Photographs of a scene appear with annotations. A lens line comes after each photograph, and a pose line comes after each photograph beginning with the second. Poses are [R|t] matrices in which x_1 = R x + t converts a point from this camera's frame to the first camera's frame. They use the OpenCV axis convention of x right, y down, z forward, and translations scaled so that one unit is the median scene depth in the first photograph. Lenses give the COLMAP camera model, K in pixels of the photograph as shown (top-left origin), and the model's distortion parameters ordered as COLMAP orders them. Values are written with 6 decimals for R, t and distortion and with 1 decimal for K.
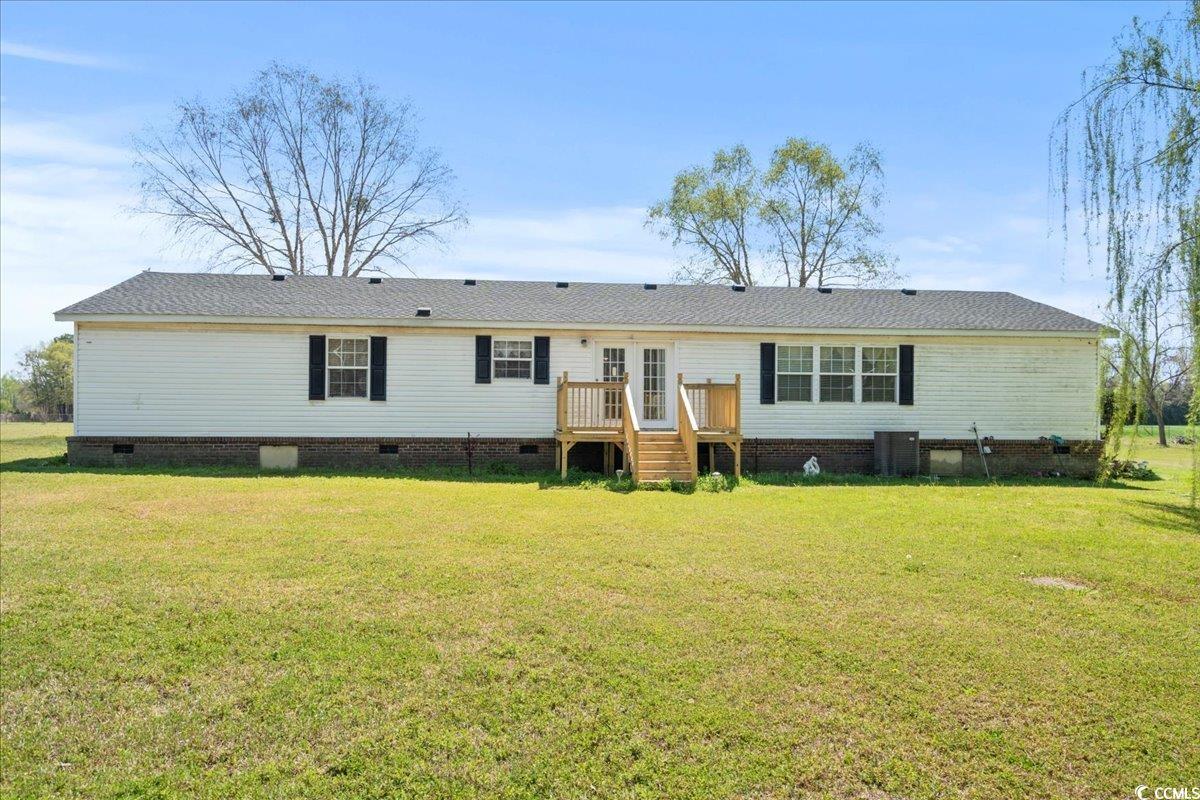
lens RADIAL K [[783.1, 0, 600.0], [0, 783.1, 400.0], [0, 0, 1]] dist [0.000087, -0.000036]
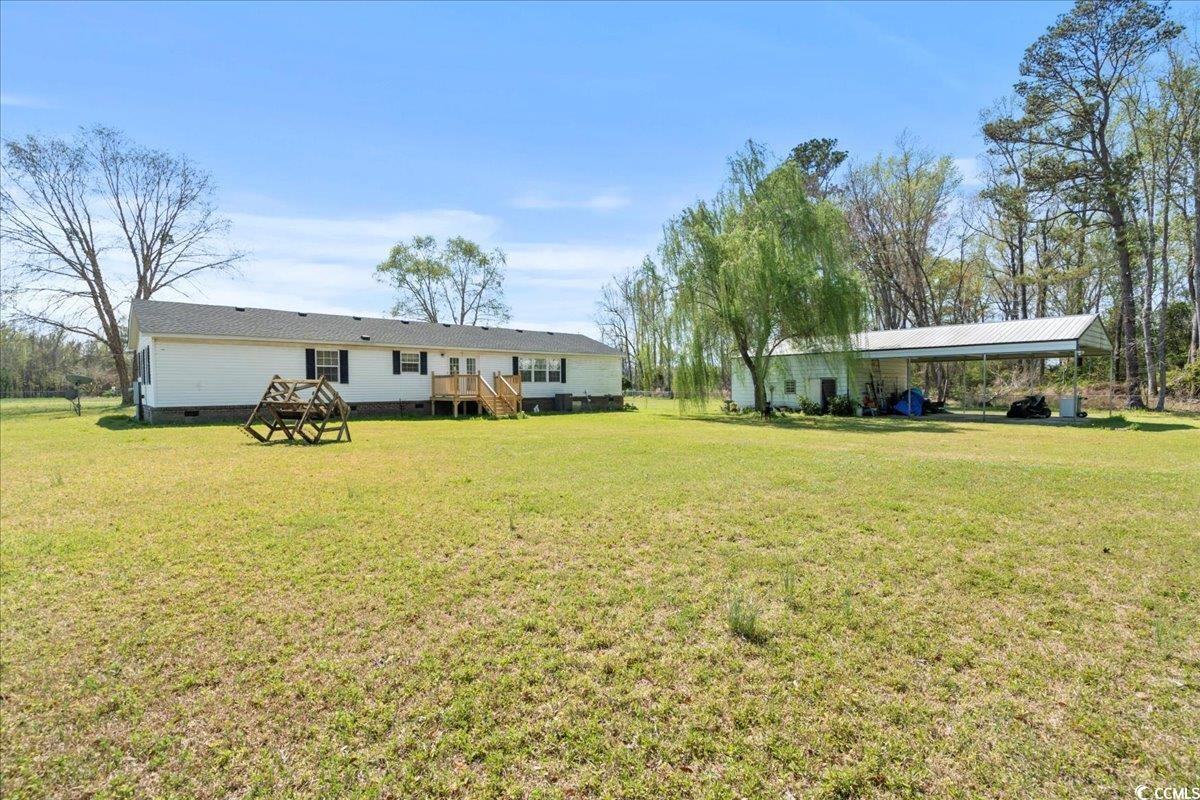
lens RADIAL K [[552.1, 0, 600.0], [0, 552.1, 400.0], [0, 0, 1]] dist [-0.009976, -0.000011]
pose [[0.778920, -0.028190, 0.626490, -0.632728], [0.002124, 0.999102, 0.042315, -0.014078], [-0.627120, -0.031629, 0.778280, -0.444546]]
